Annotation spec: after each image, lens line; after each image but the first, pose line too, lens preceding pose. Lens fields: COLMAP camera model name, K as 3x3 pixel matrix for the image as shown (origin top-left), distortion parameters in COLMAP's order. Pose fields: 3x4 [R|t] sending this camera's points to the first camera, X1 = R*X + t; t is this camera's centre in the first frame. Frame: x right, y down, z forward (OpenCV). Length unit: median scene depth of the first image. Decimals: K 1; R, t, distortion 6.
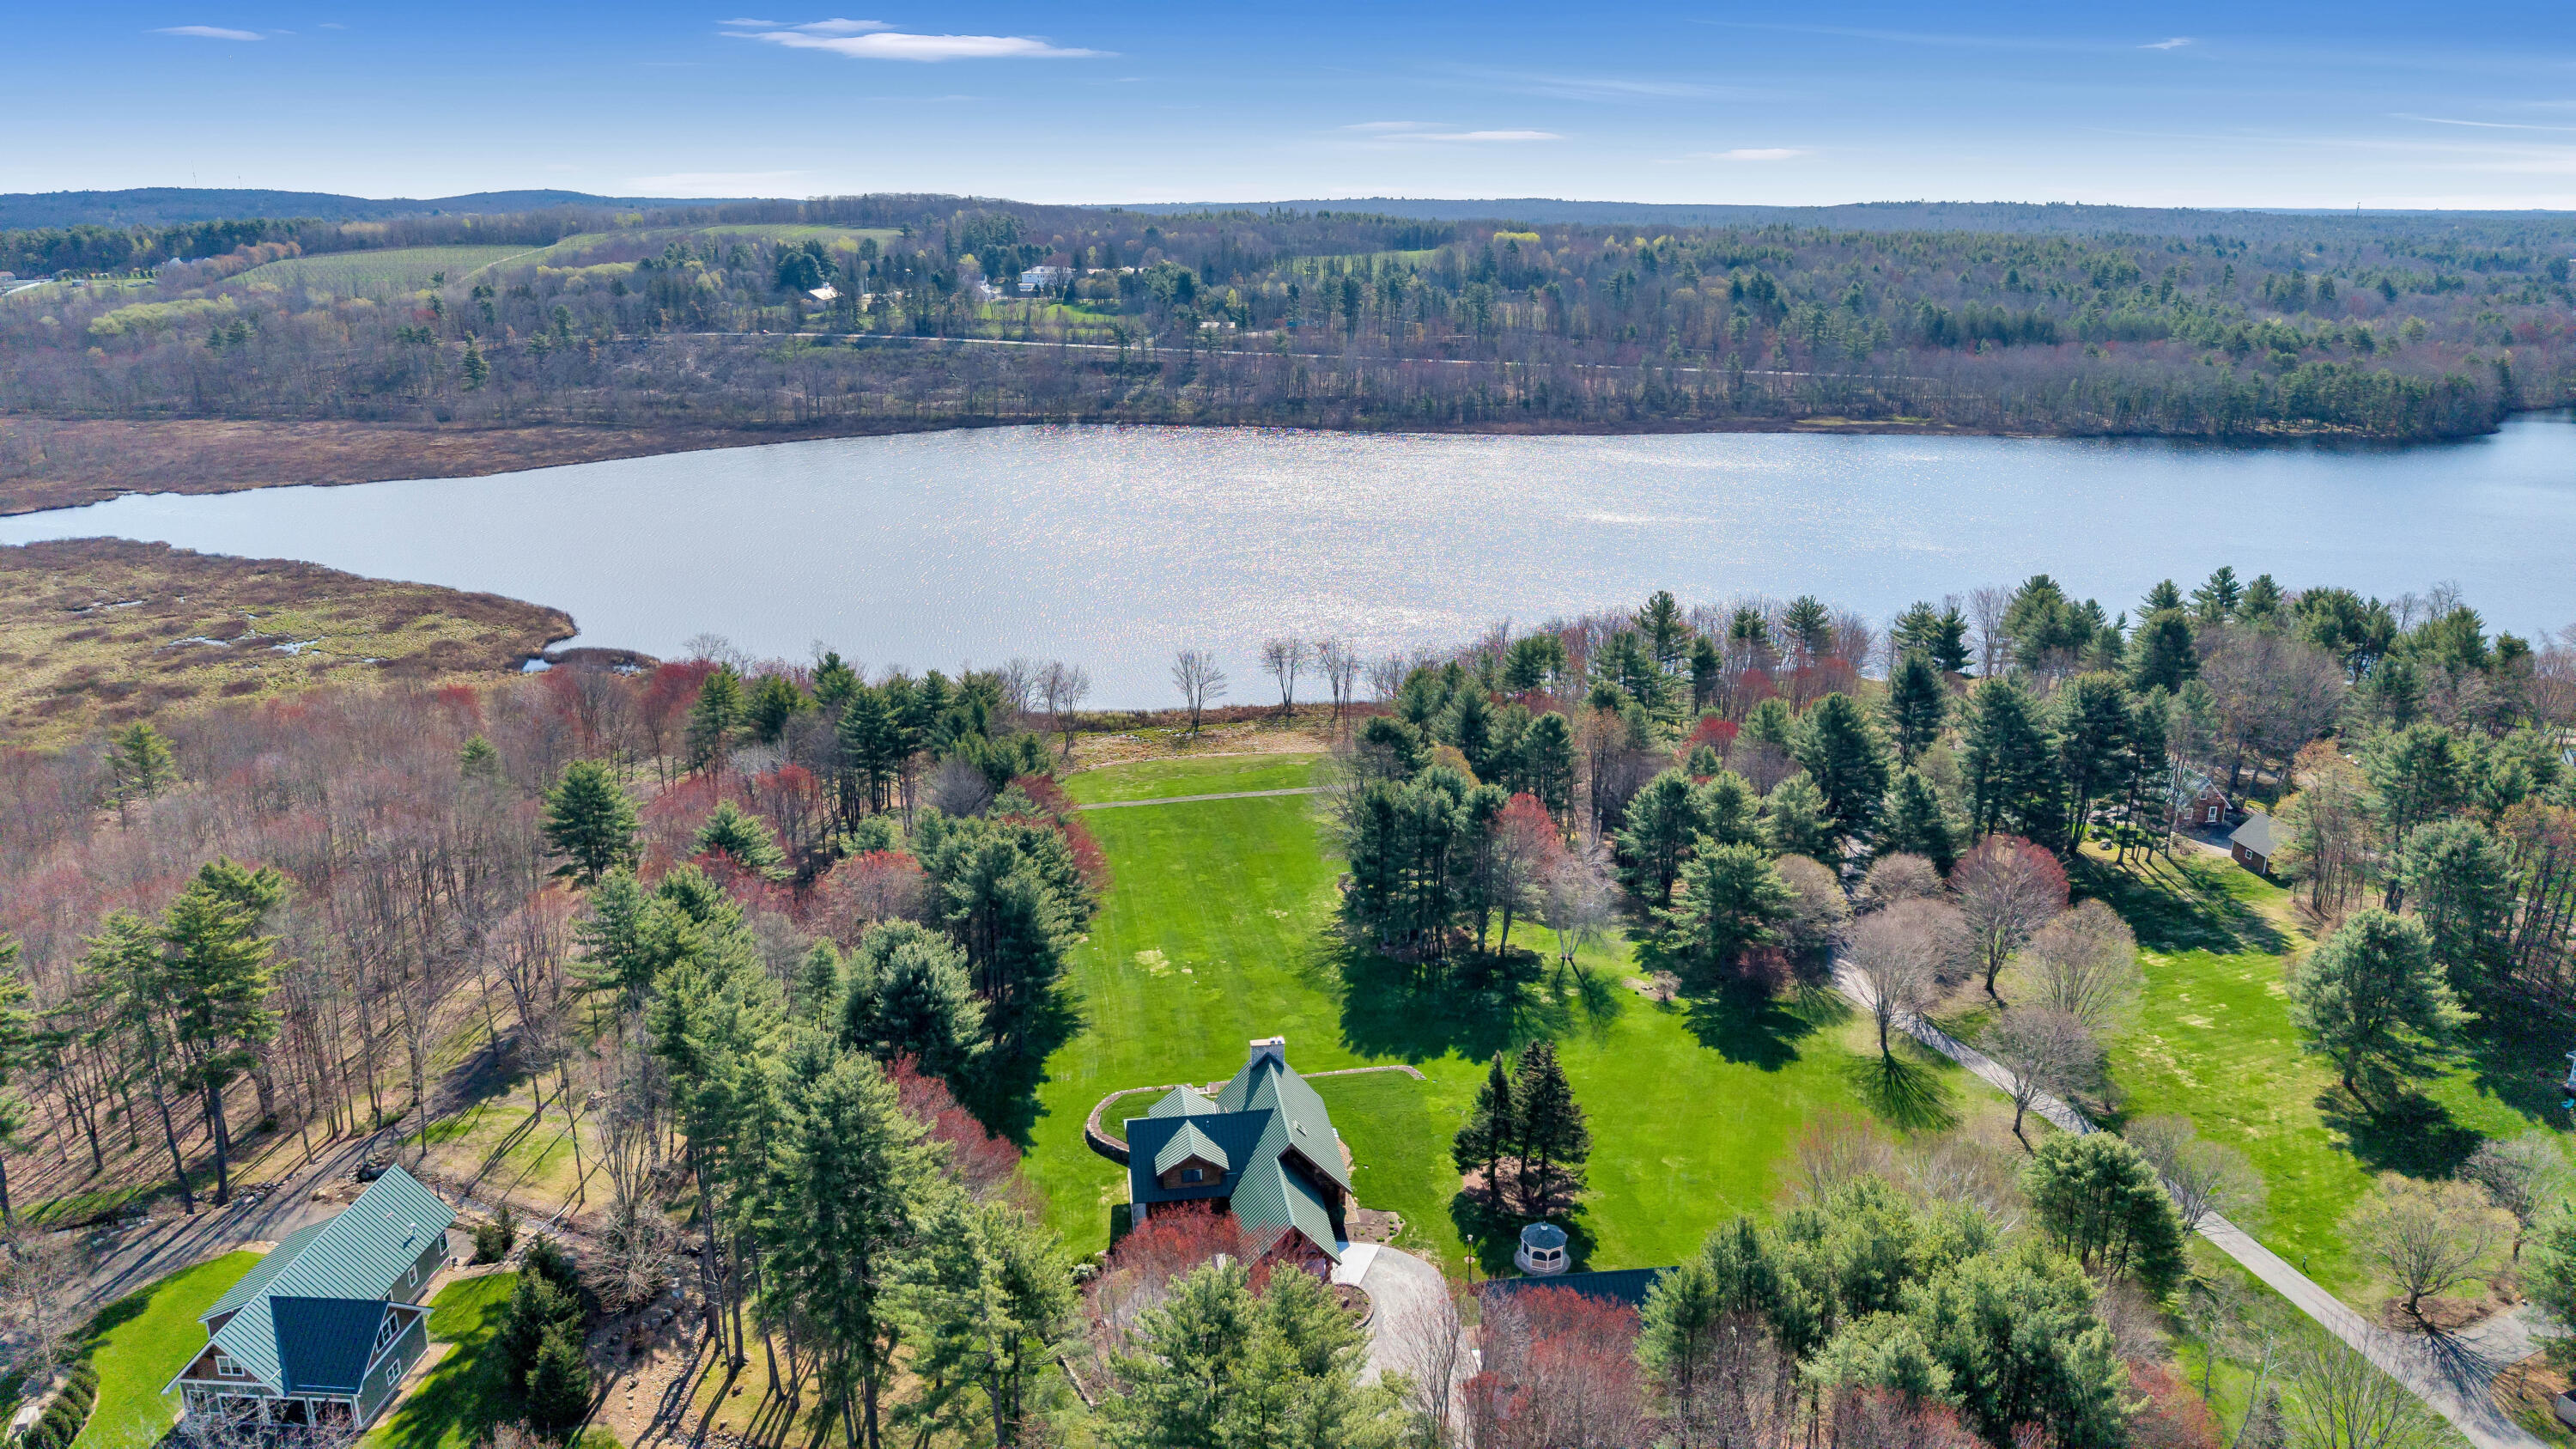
lens RADIAL K [[1730.8, 0, 1276.4], [0, 1730.8, 726.2], [0, 0, 1]] dist [0.062021, -0.075810]
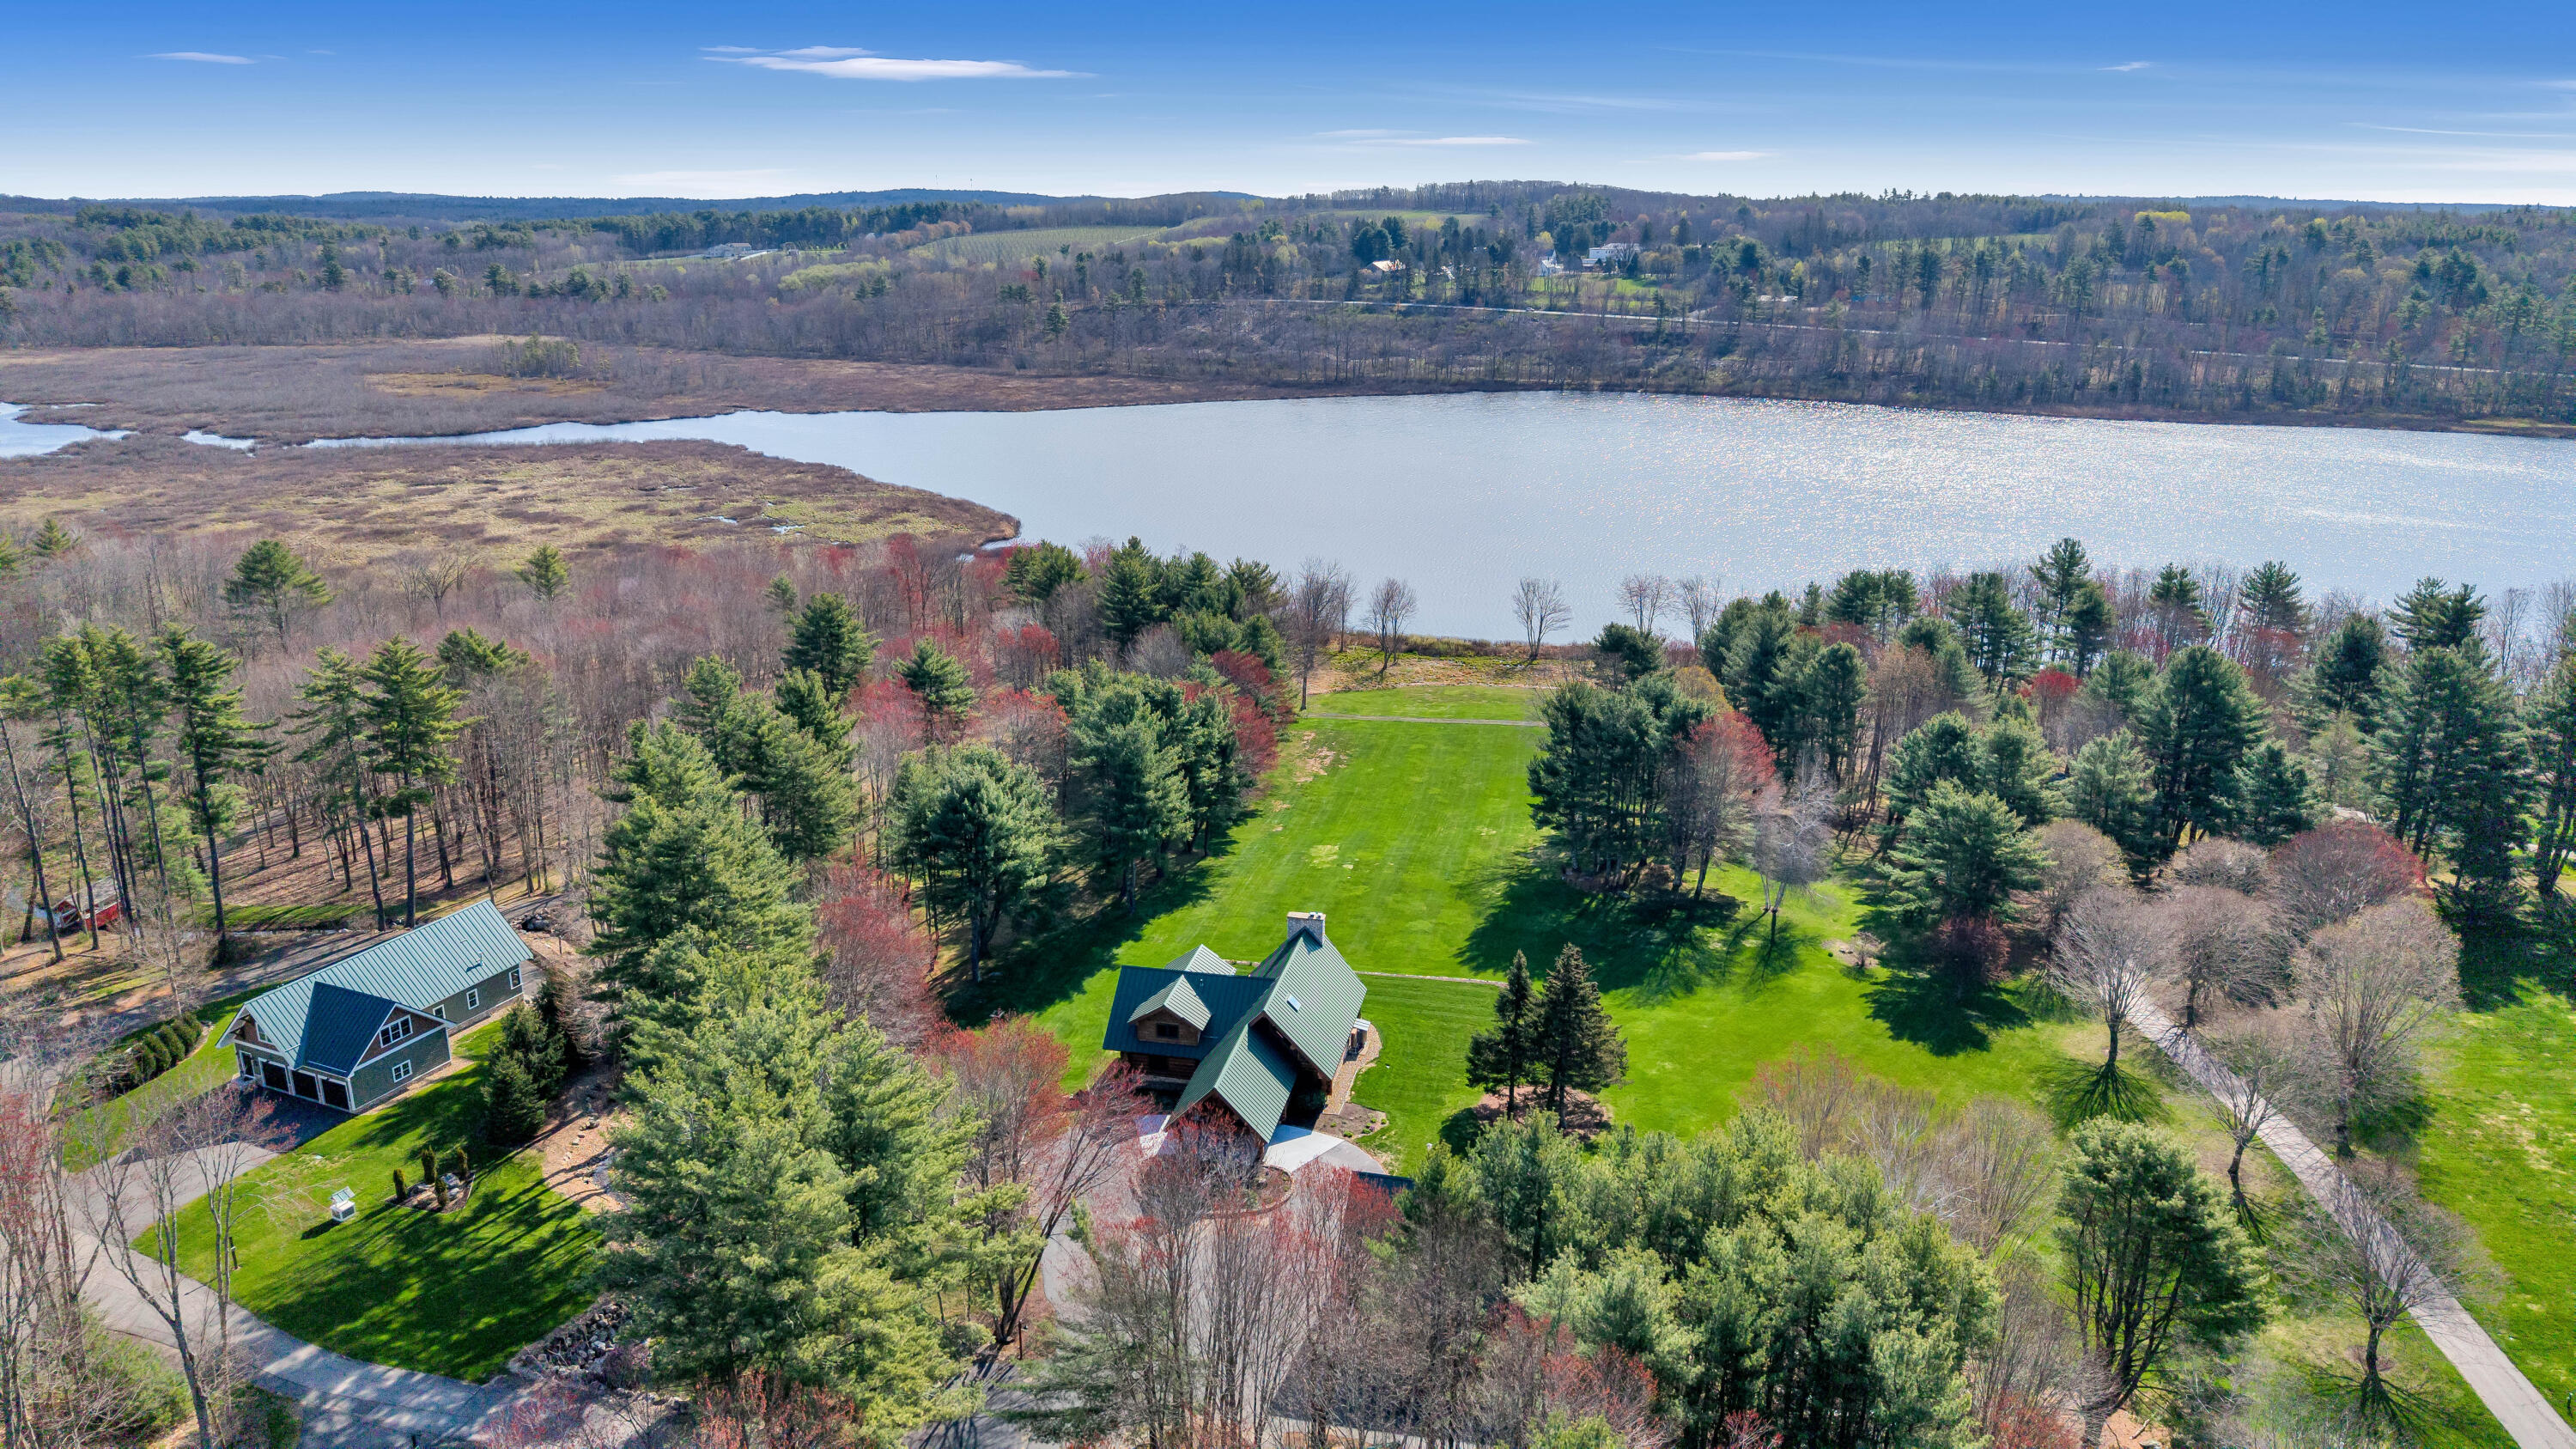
lens RADIAL K [[1730.8, 0, 1276.4], [0, 1730.8, 726.2], [0, 0, 1]] dist [0.062021, -0.075810]
pose [[0.937364, 0.104375, -0.332346, 0.111590], [-0.105388, 0.994318, 0.015027, 0.029321], [0.332026, 0.020940, 0.943038, 0.055737]]
